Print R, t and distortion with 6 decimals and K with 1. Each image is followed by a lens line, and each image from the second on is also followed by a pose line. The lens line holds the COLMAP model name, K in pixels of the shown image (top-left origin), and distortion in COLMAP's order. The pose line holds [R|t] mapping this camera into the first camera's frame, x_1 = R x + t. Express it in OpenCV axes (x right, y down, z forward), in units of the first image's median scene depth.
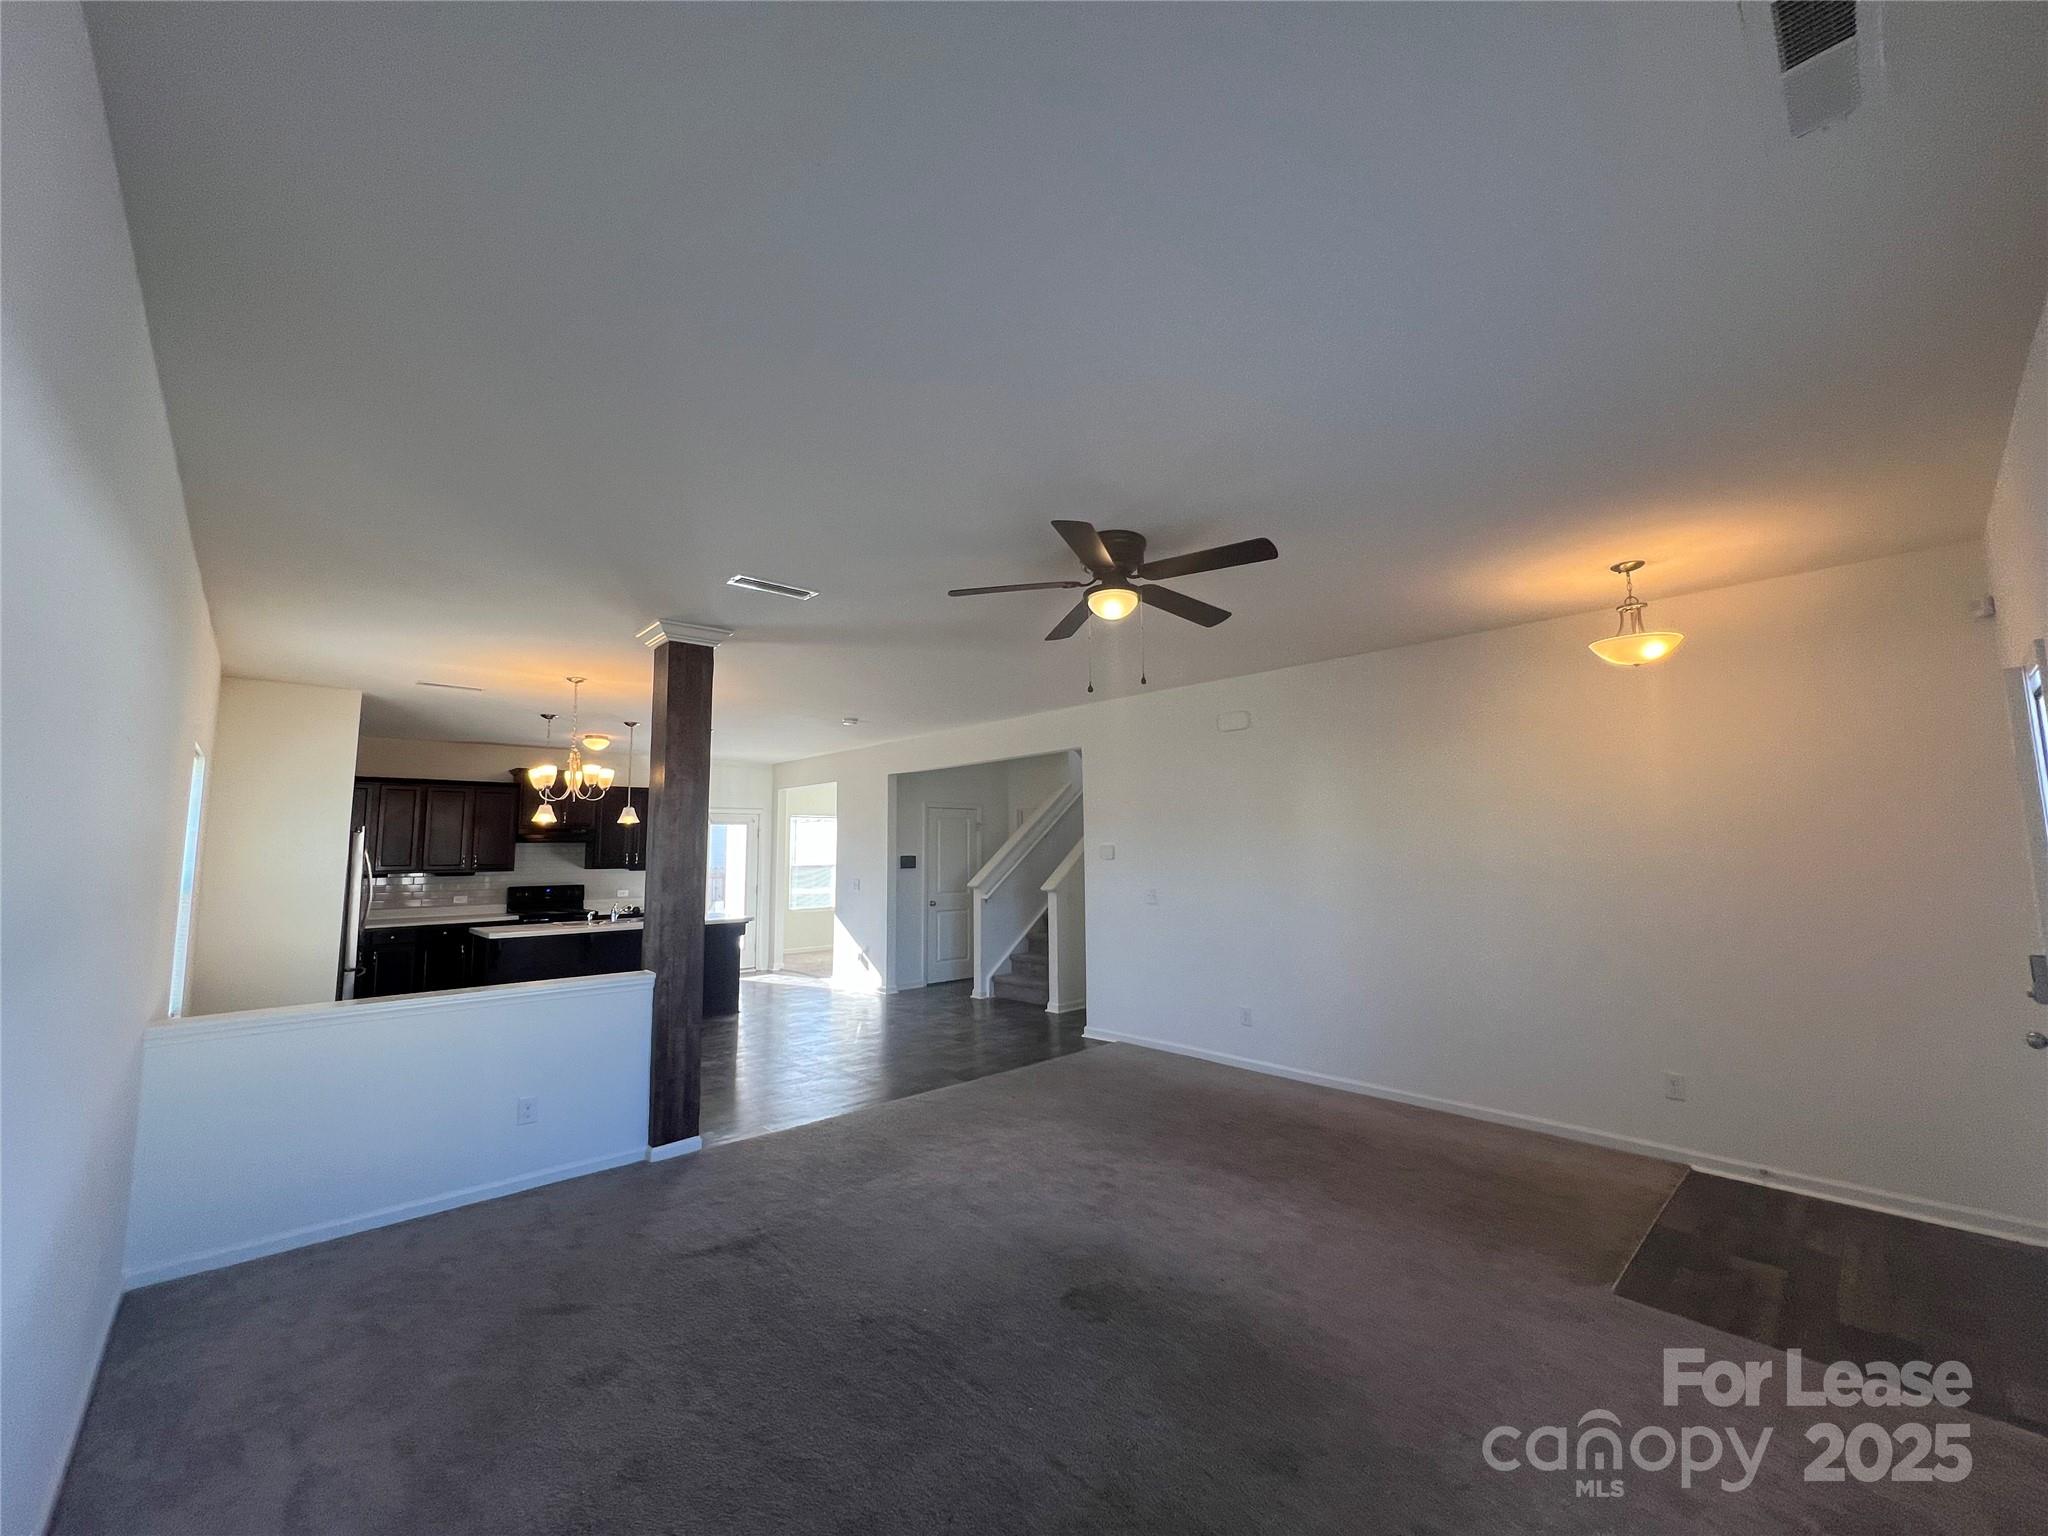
lens RADIAL K [[816.6, 0, 1015.7], [0, 816.6, 762.9], [0, 0, 1]] dist [-0.000964, 0.000706]
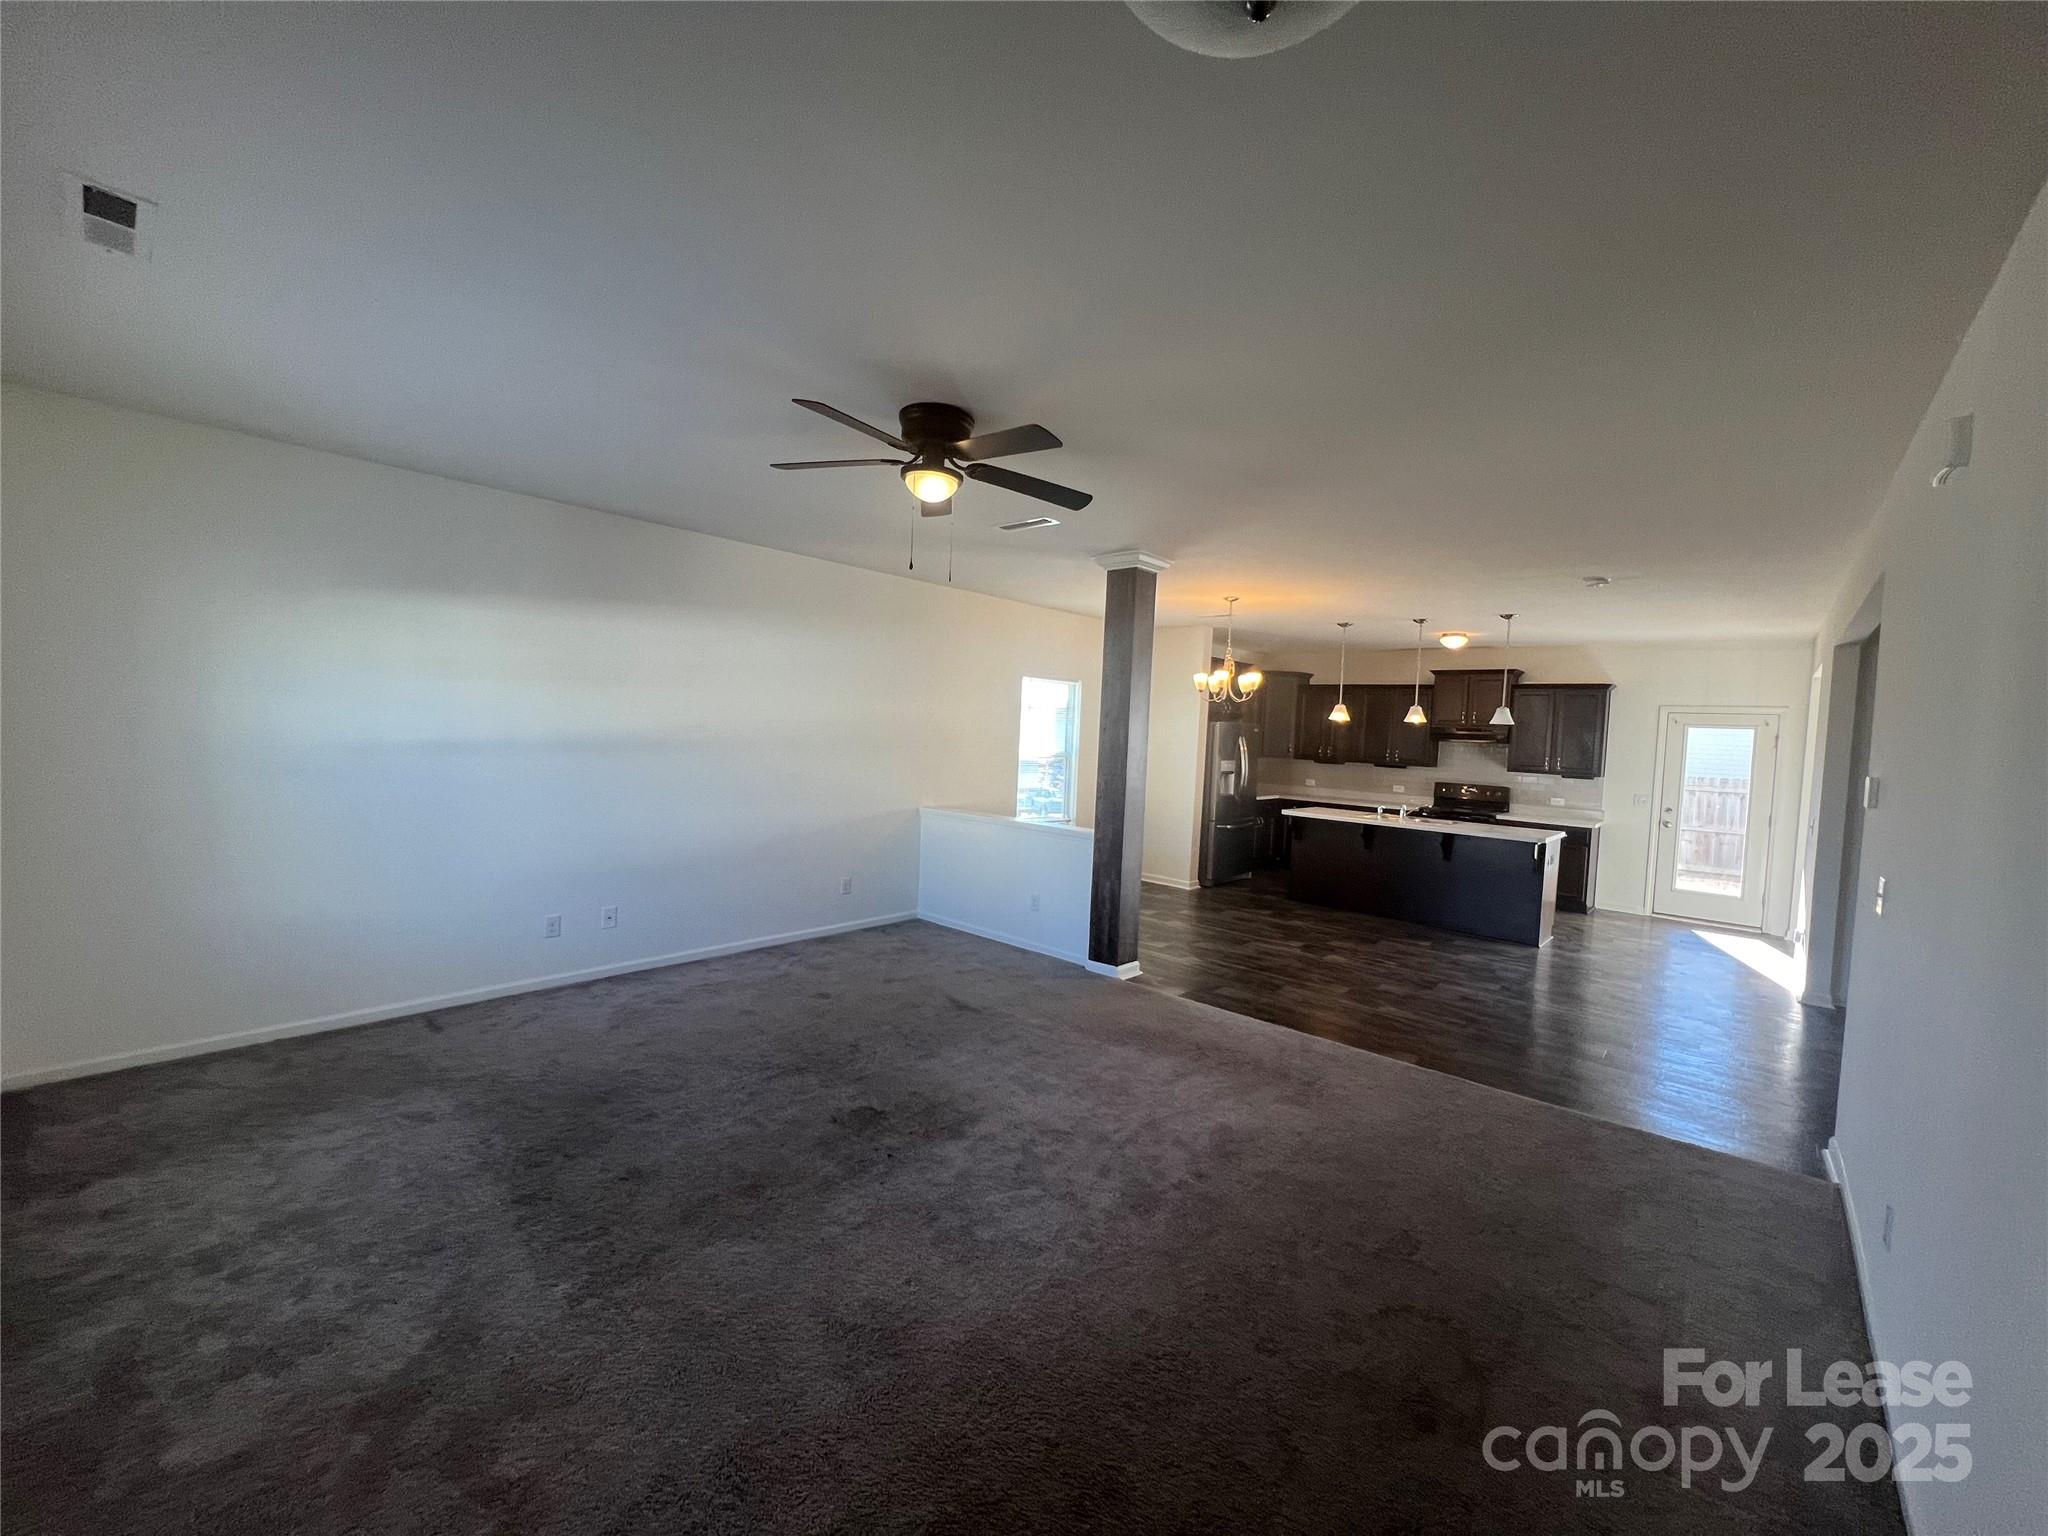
lens RADIAL K [[816.6, 0, 1014.9], [0, 816.6, 766.2], [0, 0, 1]] dist [-0.000964, 0.000706]
pose [[0.090507, 0.061302, -0.994007, 0.511184], [0.059779, 0.995970, 0.066866, 0.034427], [0.994100, -0.065472, 0.086478, 0.467281]]
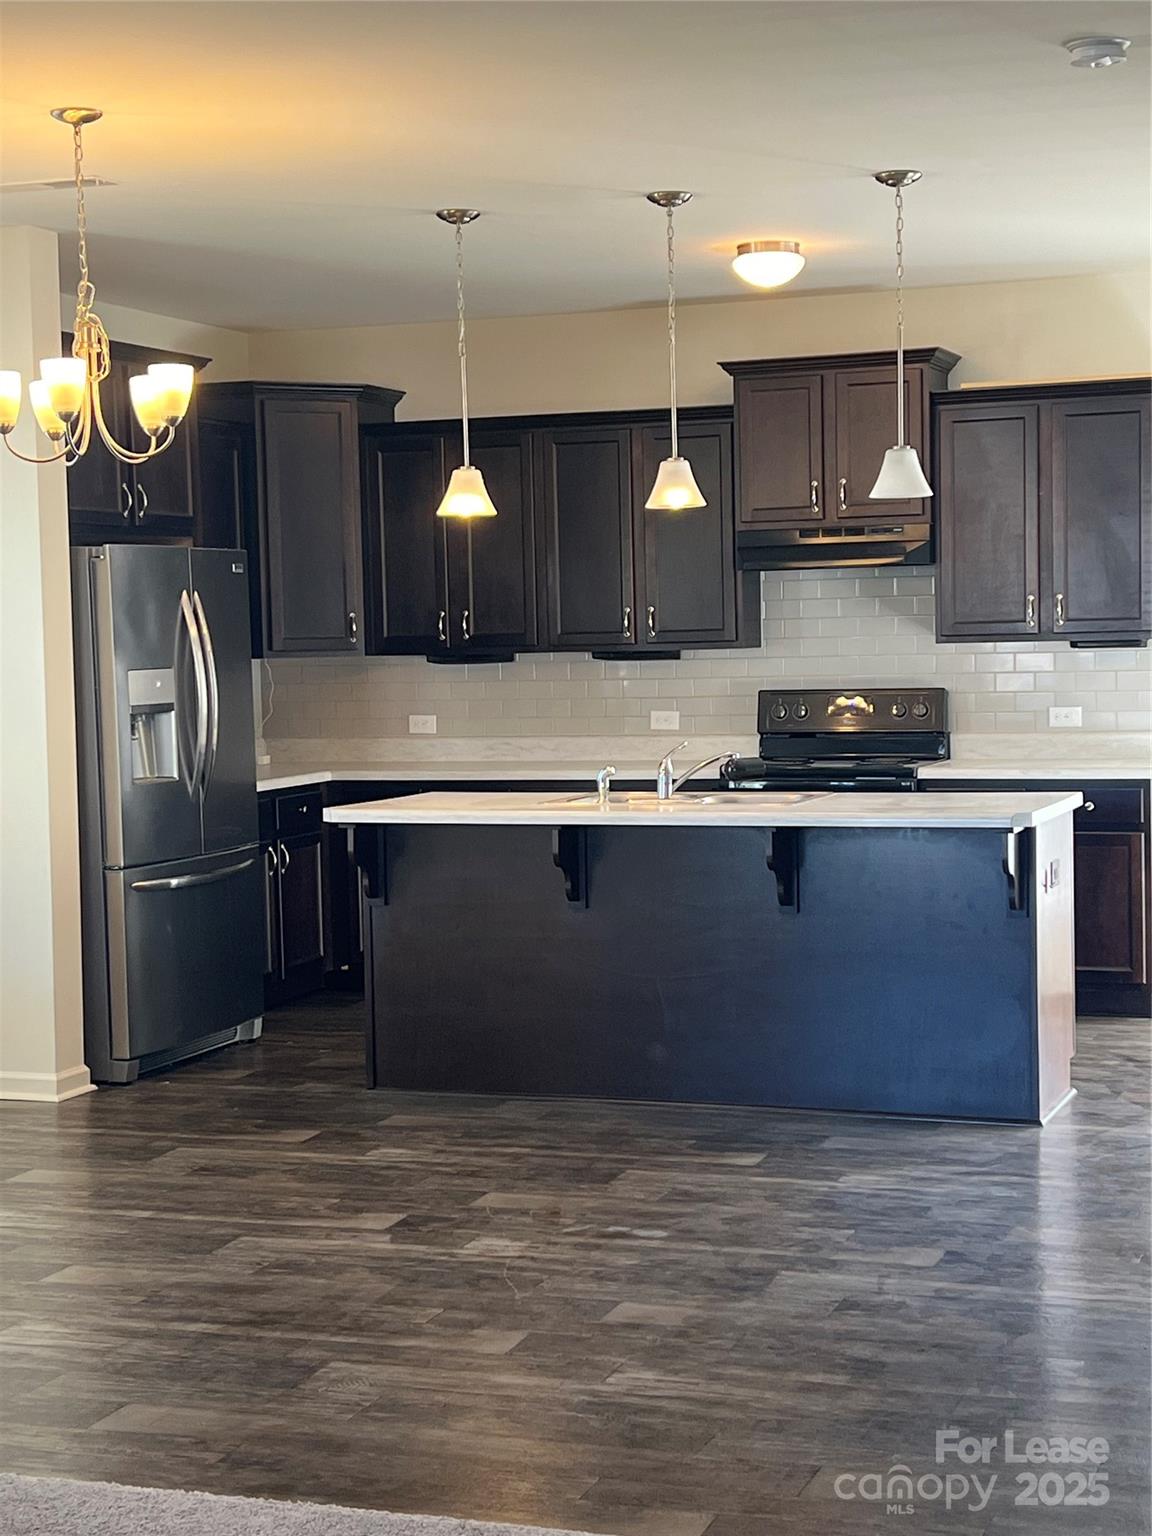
lens RADIAL K [[2524.6, 0, 578.2], [0, 2524.6, 764.2], [0, 0, 1]] dist [0.161975, 0.000000]
pose [[0.461526, 0.047340, -0.885863, 0.459968], [0.112959, 0.987311, 0.111612, 0.062380], [0.879906, -0.151578, 0.450322, 0.531199]]
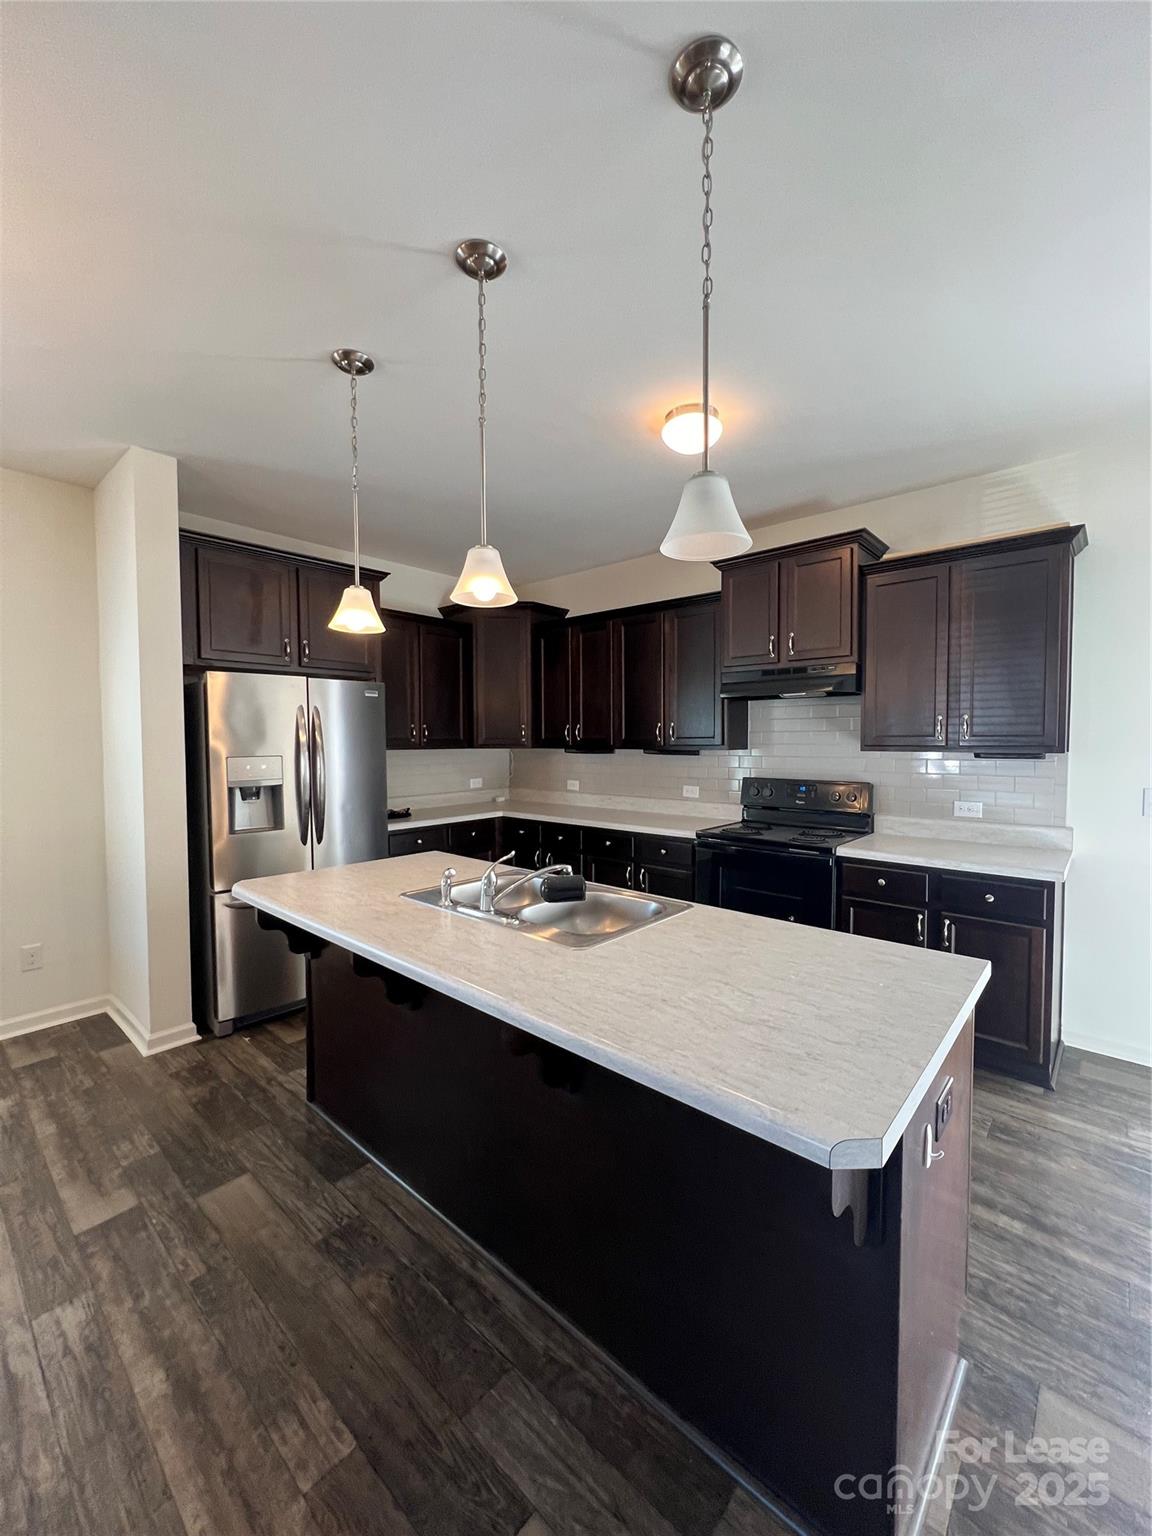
lens RADIAL K [[612.5, 0, 586.2], [0, 612.5, 757.4], [0, 0, 1]] dist [-0.000964, 0.000706]
pose [[0.110157, 0.038296, -0.993176, 0.026637], [0.106589, 0.993040, 0.050113, 0.106092], [0.988182, -0.111382, 0.105309, 0.870350]]
